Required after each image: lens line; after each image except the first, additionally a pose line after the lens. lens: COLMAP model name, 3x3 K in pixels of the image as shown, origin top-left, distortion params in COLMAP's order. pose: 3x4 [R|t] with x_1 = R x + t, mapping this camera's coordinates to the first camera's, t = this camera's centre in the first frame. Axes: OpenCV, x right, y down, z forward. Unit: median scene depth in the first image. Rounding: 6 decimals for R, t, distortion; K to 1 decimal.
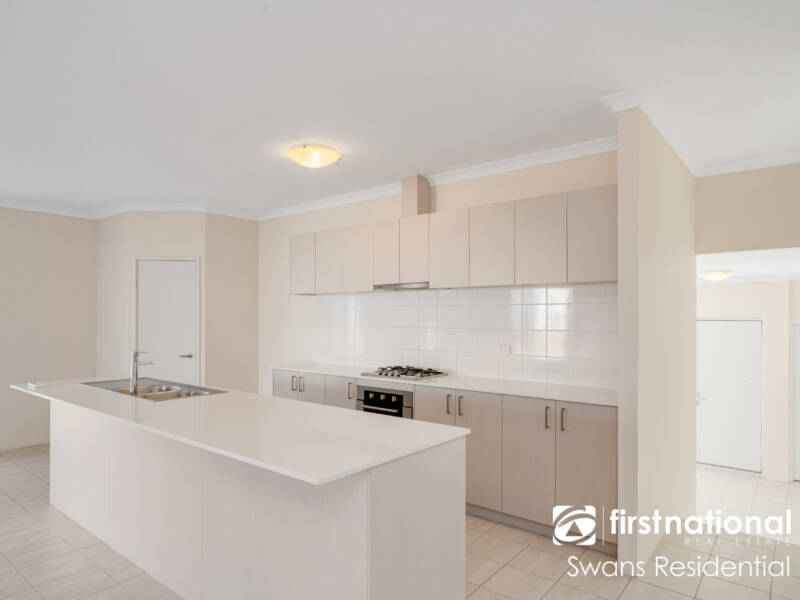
lens RADIAL K [[497.9, 0, 402.3], [0, 497.9, 301.5], [0, 0, 1]] dist [0.006368, 0.002326]
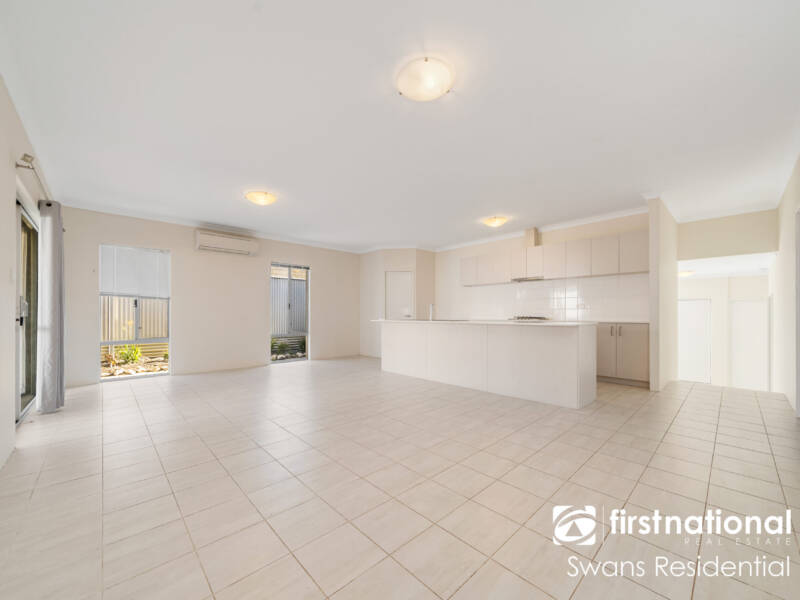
lens RADIAL K [[315.4, 0, 398.2], [0, 315.4, 308.5], [0, 0, 1]] dist [-0.000288, -0.000042]
pose [[0.989964, -0.003274, -0.141281, -0.364989], [0.005040, 0.999914, 0.012145, 0.077250], [0.141229, -0.012735, 0.989895, -0.445310]]
